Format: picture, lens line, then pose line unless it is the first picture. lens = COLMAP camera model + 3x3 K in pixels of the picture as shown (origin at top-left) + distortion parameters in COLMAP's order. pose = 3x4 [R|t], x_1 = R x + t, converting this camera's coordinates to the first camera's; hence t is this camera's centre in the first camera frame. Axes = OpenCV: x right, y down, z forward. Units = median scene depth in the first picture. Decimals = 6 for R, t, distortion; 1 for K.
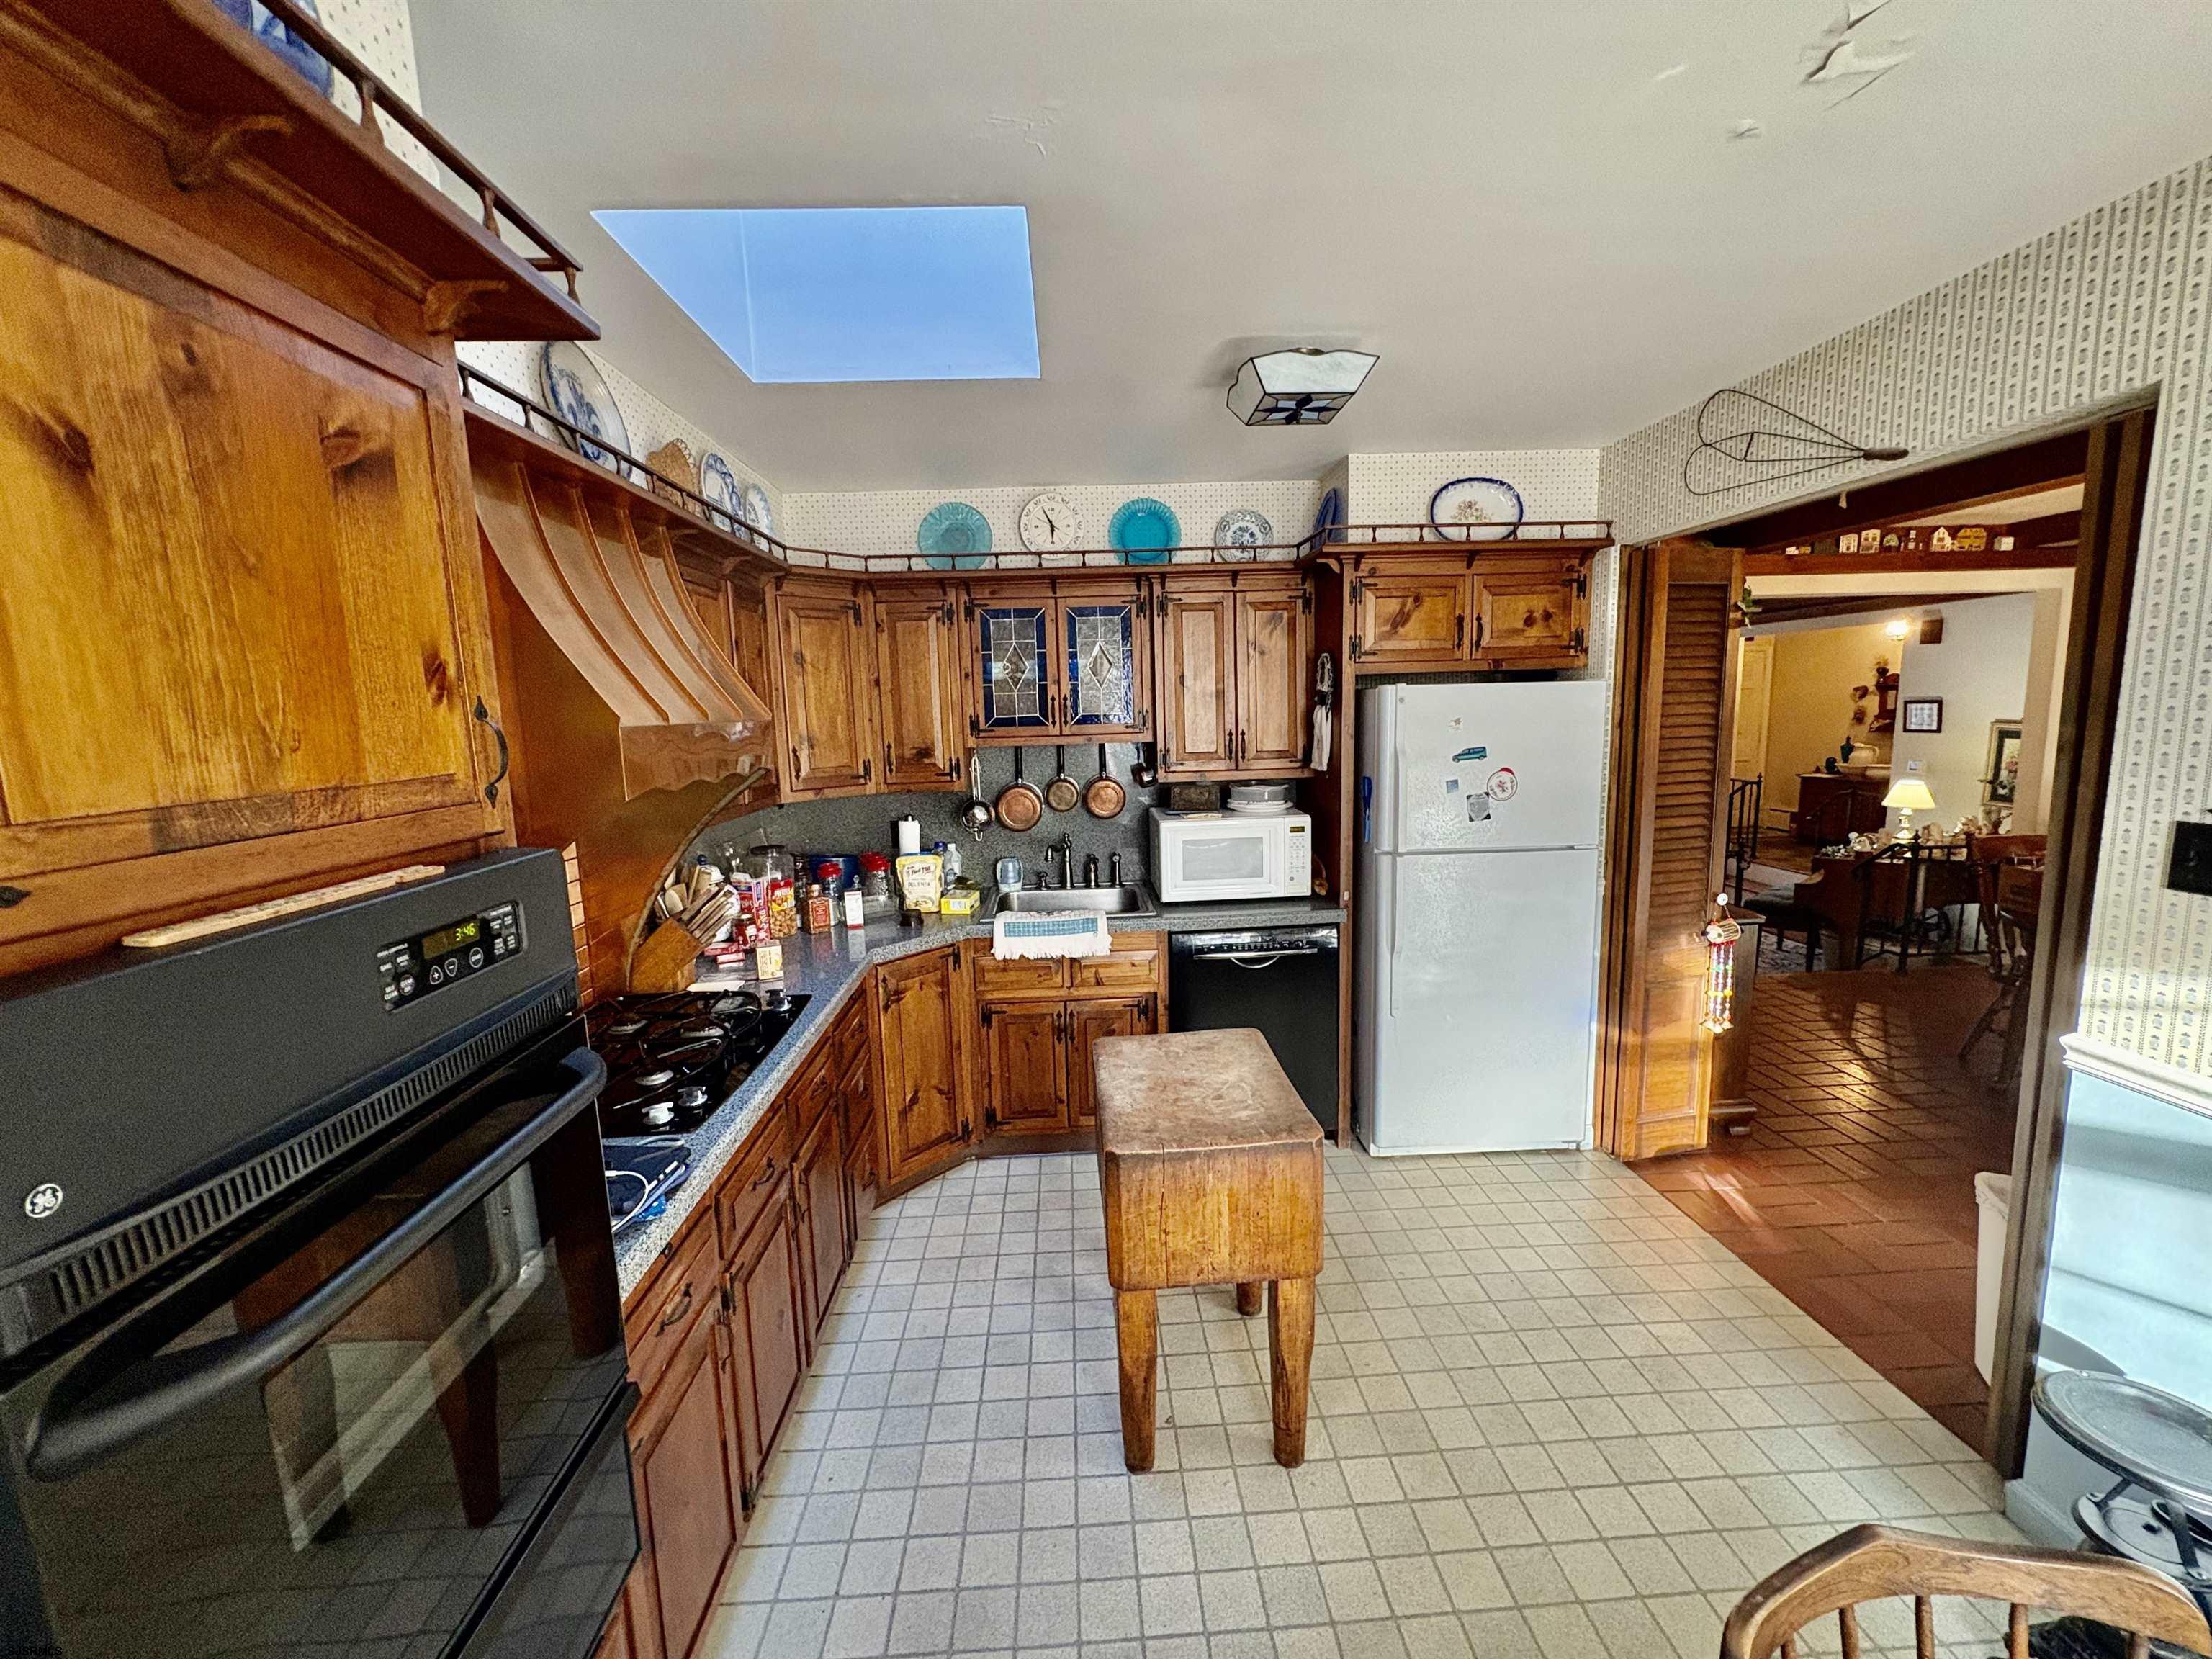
lens RADIAL K [[881.7, 0, 1104.6], [0, 881.7, 833.2], [0, 0, 1]] dist [0.003048, 0.000444]
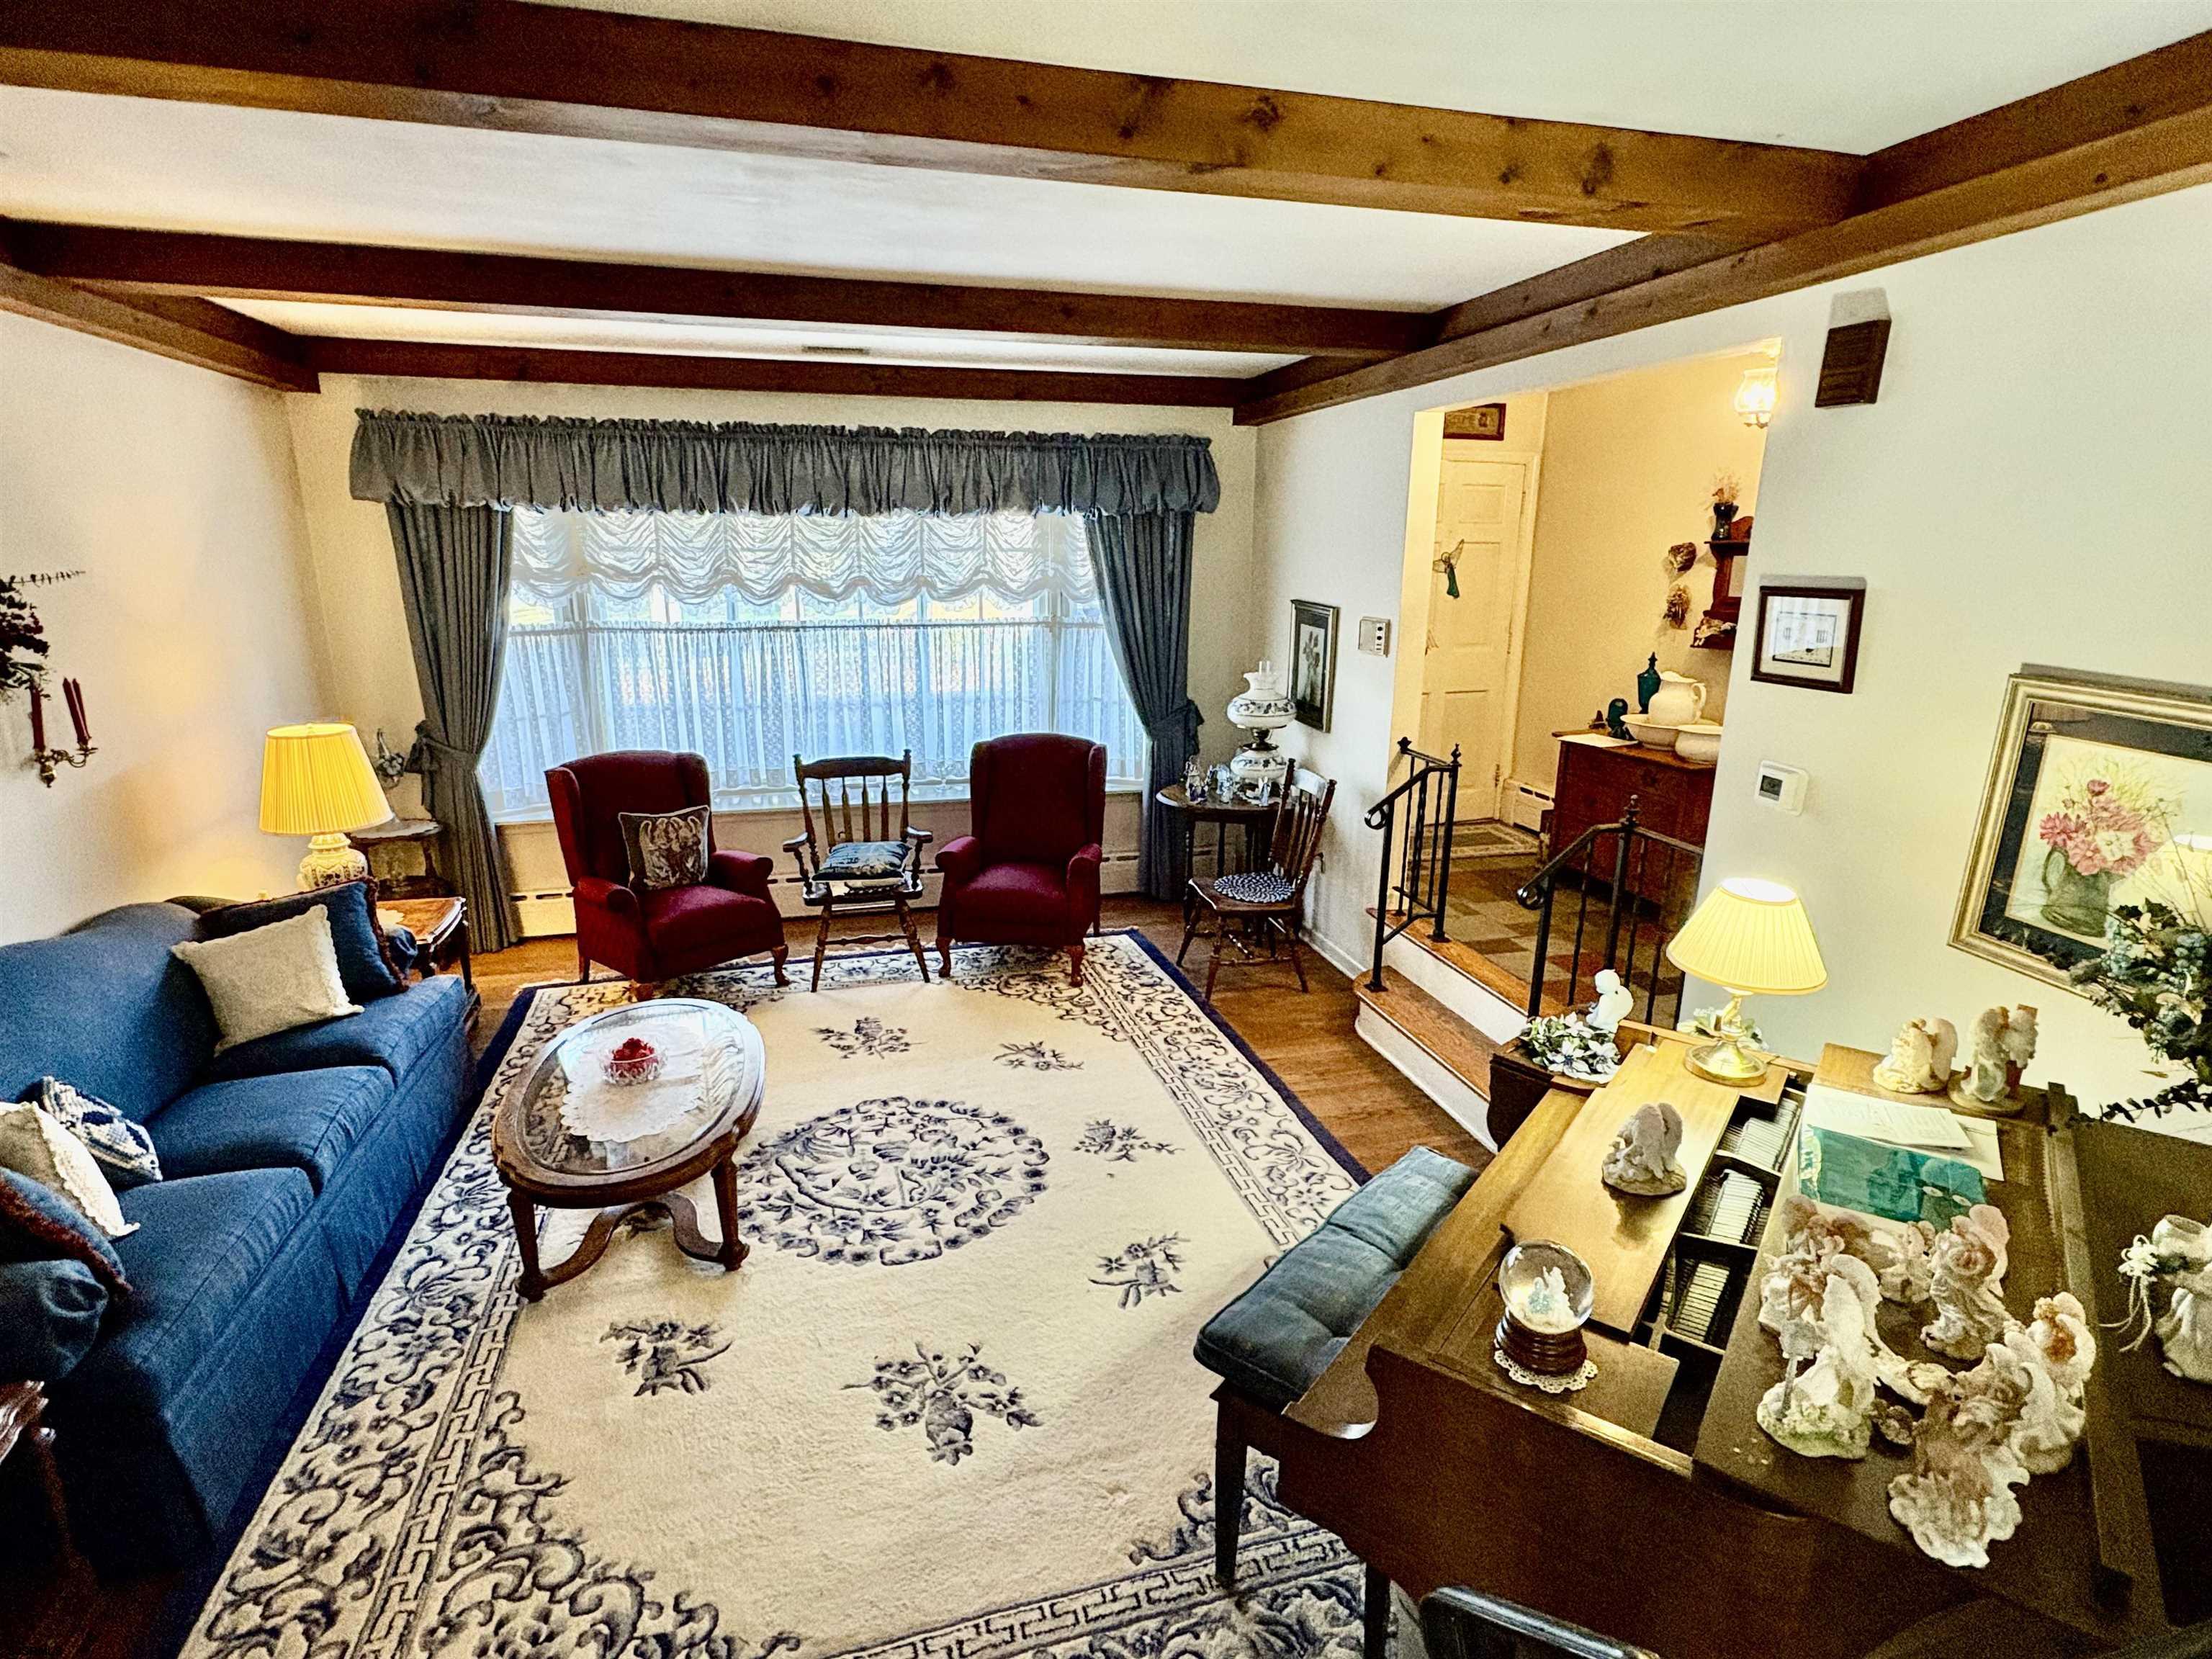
lens RADIAL K [[1113.3, 0, 1109.4], [0, 1113.3, 826.2], [0, 0, 1]] dist [0.001299, 0.000845]
pose [[0.977492, -0.016051, 0.210361, 0.454905], [-0.005311, 0.994913, 0.100594, -0.079557], [-0.210905, -0.099447, 0.972435, 0.502120]]
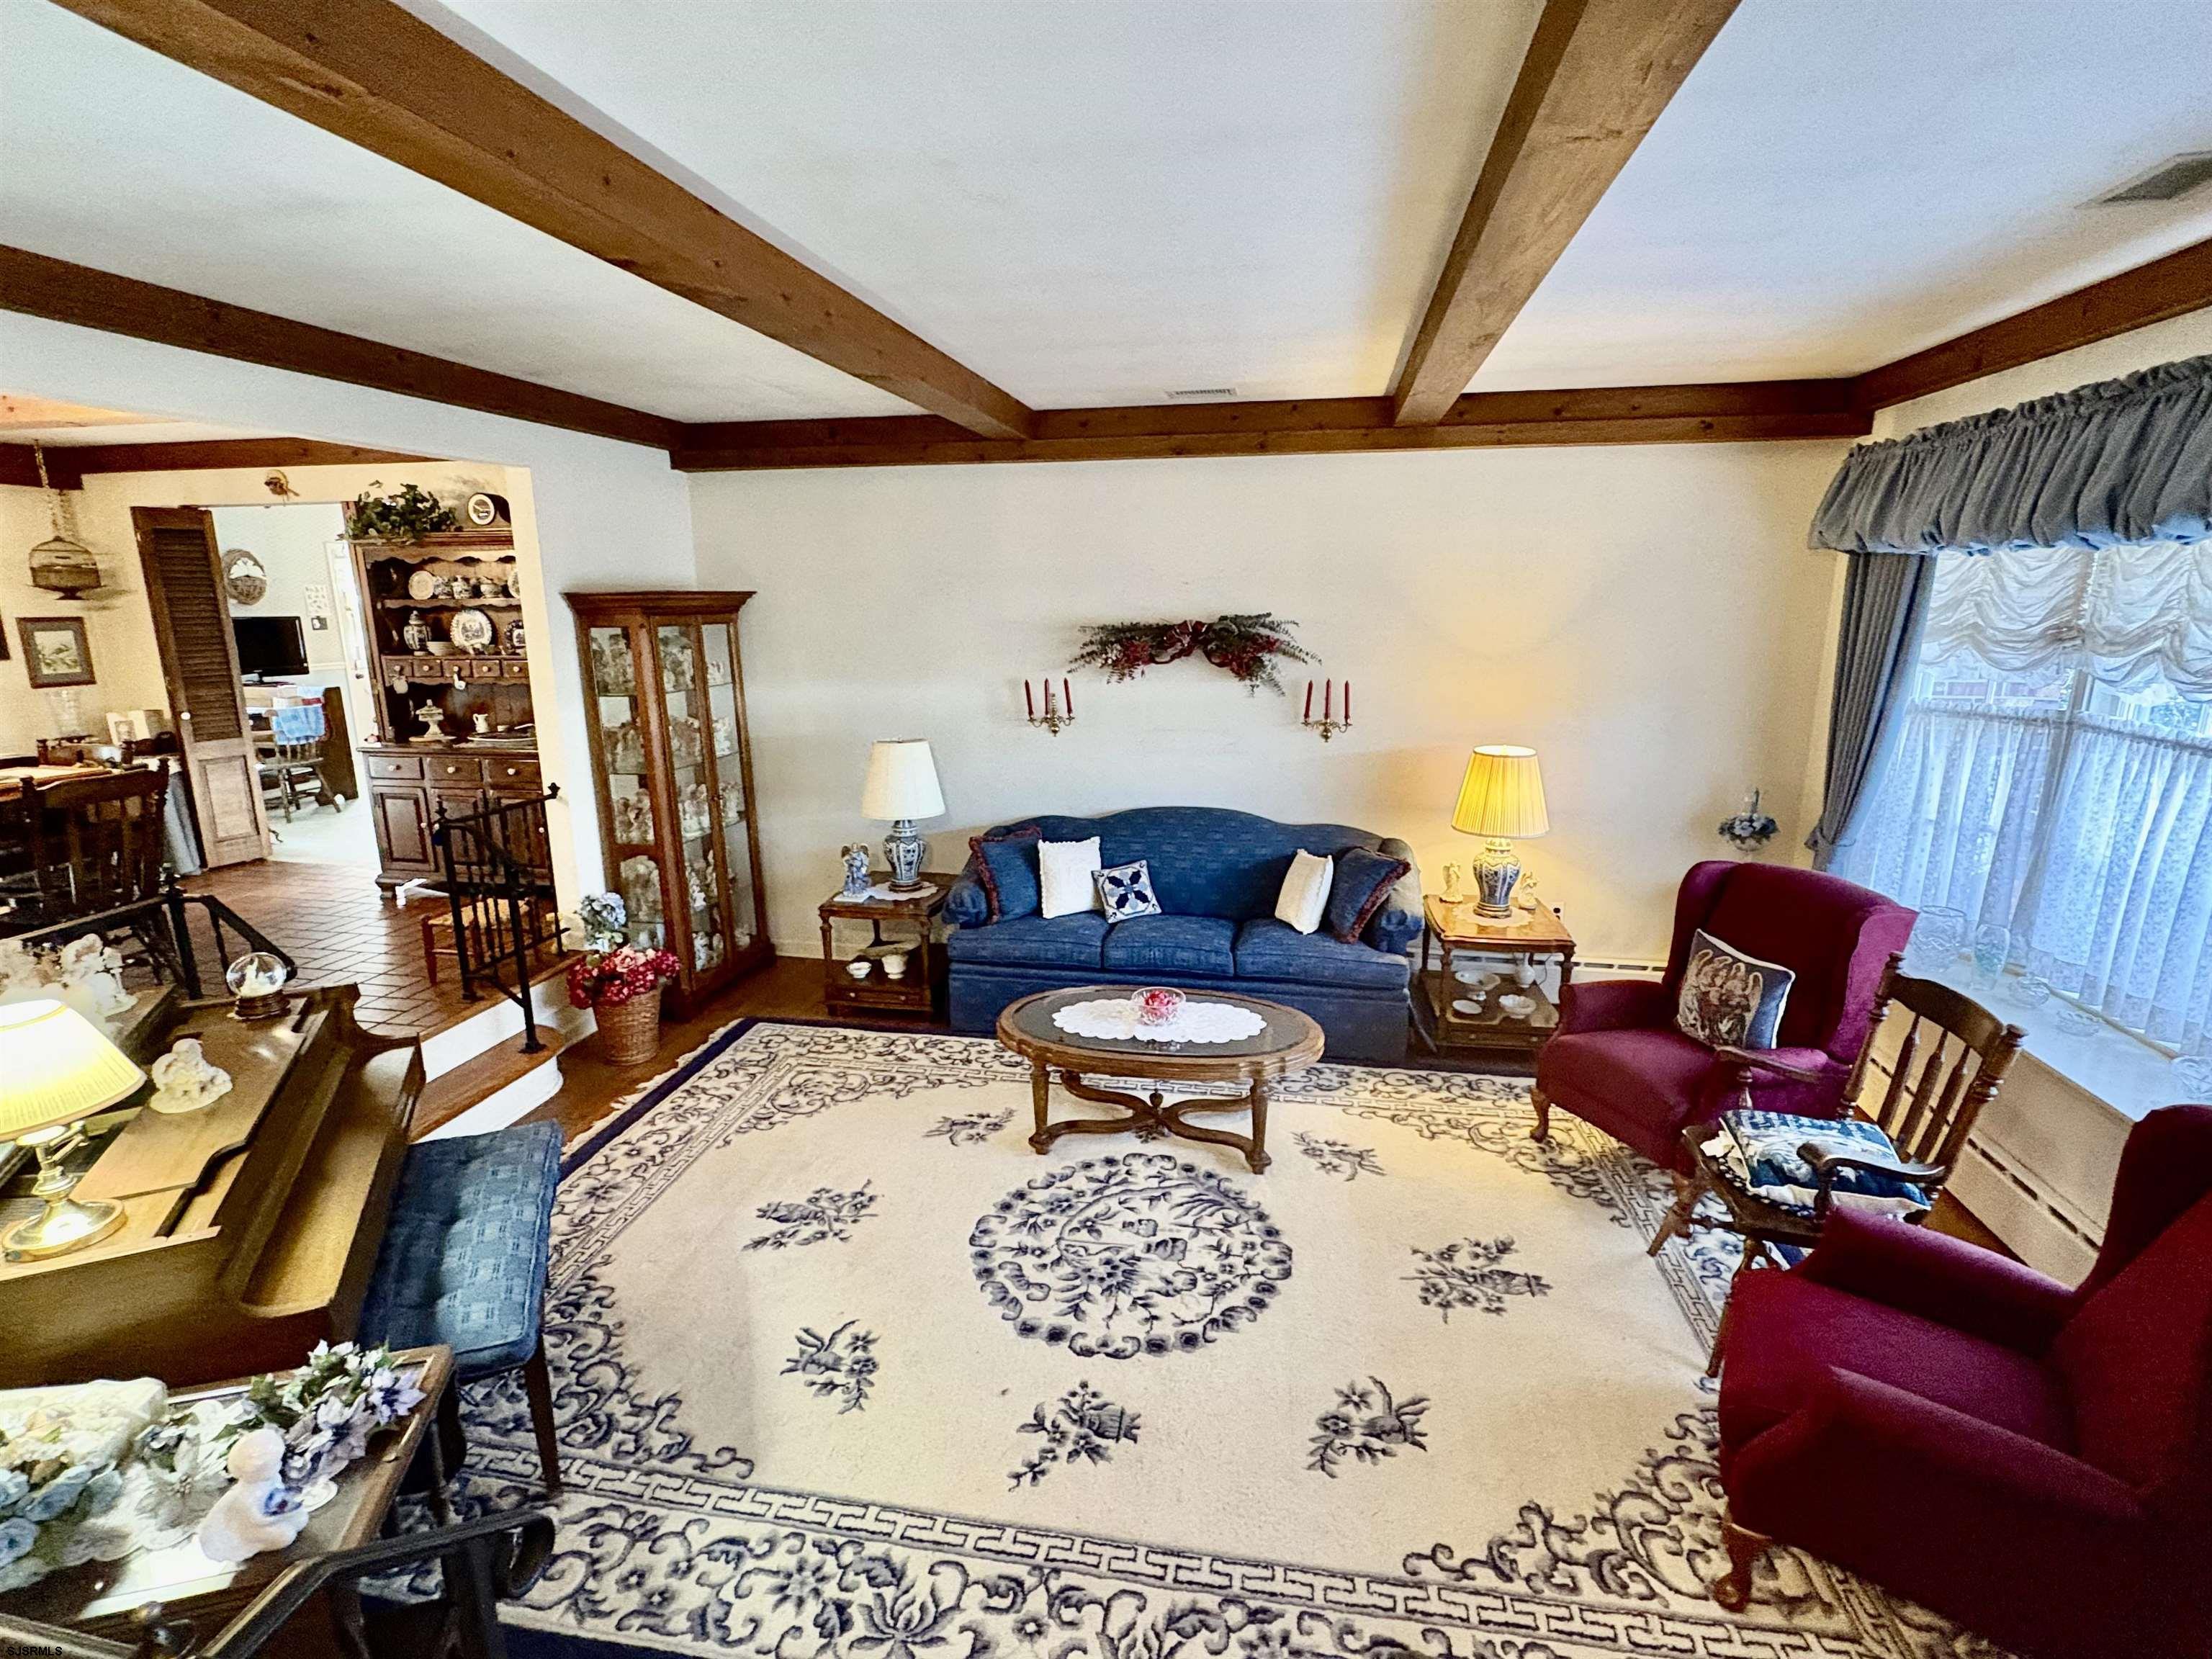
lens RADIAL K [[1042.9, 0, 1093.3], [0, 1042.9, 838.1], [0, 0, 1]] dist [0.000161, 0.000698]
pose [[-0.246258, 0.252690, -0.935684, 0.709019], [-0.127145, 0.948649, 0.289653, -0.138020], [0.960828, 0.190297, -0.201484, 0.852069]]
